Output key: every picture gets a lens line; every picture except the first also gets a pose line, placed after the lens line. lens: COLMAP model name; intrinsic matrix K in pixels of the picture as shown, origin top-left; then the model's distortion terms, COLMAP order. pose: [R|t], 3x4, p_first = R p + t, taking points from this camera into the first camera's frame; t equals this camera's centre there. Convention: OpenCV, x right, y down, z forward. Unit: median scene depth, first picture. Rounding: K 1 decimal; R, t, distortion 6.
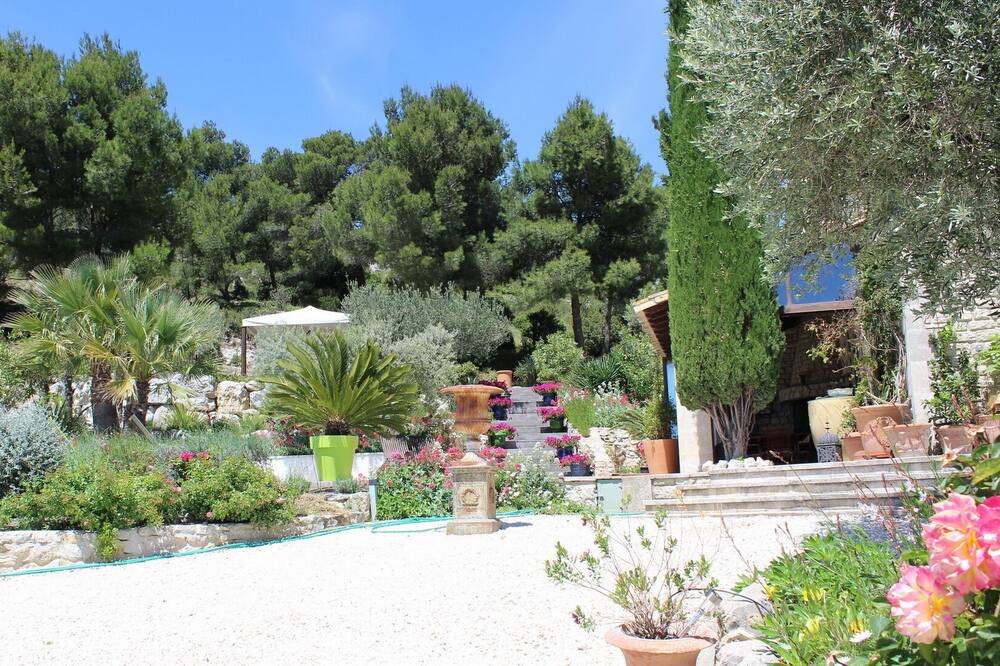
lens RADIAL K [[999.3, 0, 500.0], [0, 999.3, 333.0], [0, 0, 1]] dist [-0.261135, 0.251333]
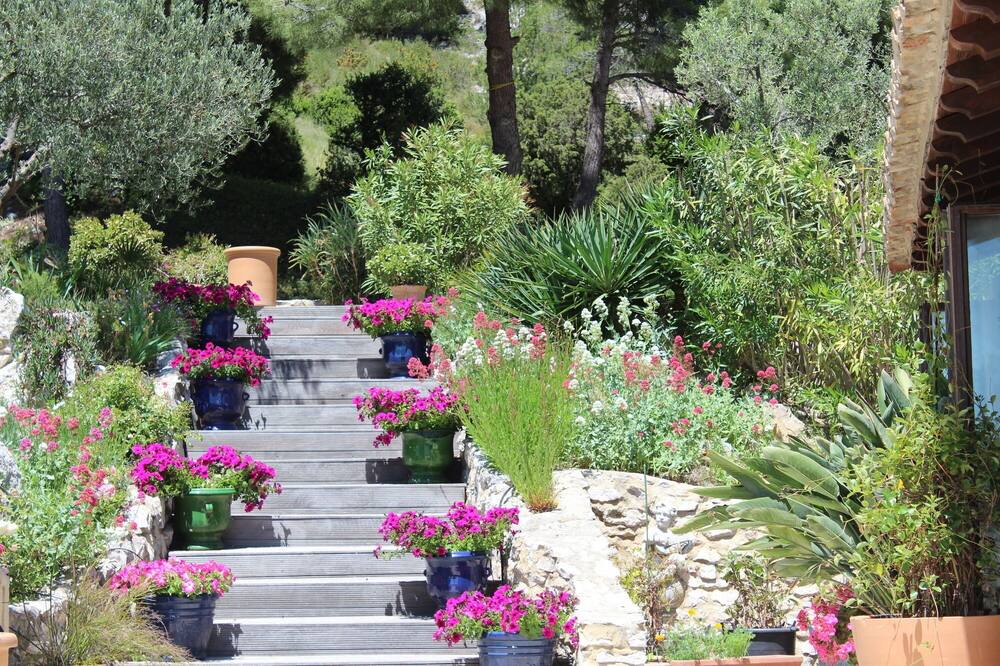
lens RADIAL K [[999.3, 0, 500.0], [0, 999.3, 333.0], [0, 0, 1]] dist [-0.261135, 0.251333]
pose [[0.990905, 0.023593, 0.132482, 0.039304], [-0.038703, 0.992879, 0.112664, 0.028518], [-0.128880, -0.116767, 0.984762, 0.727670]]
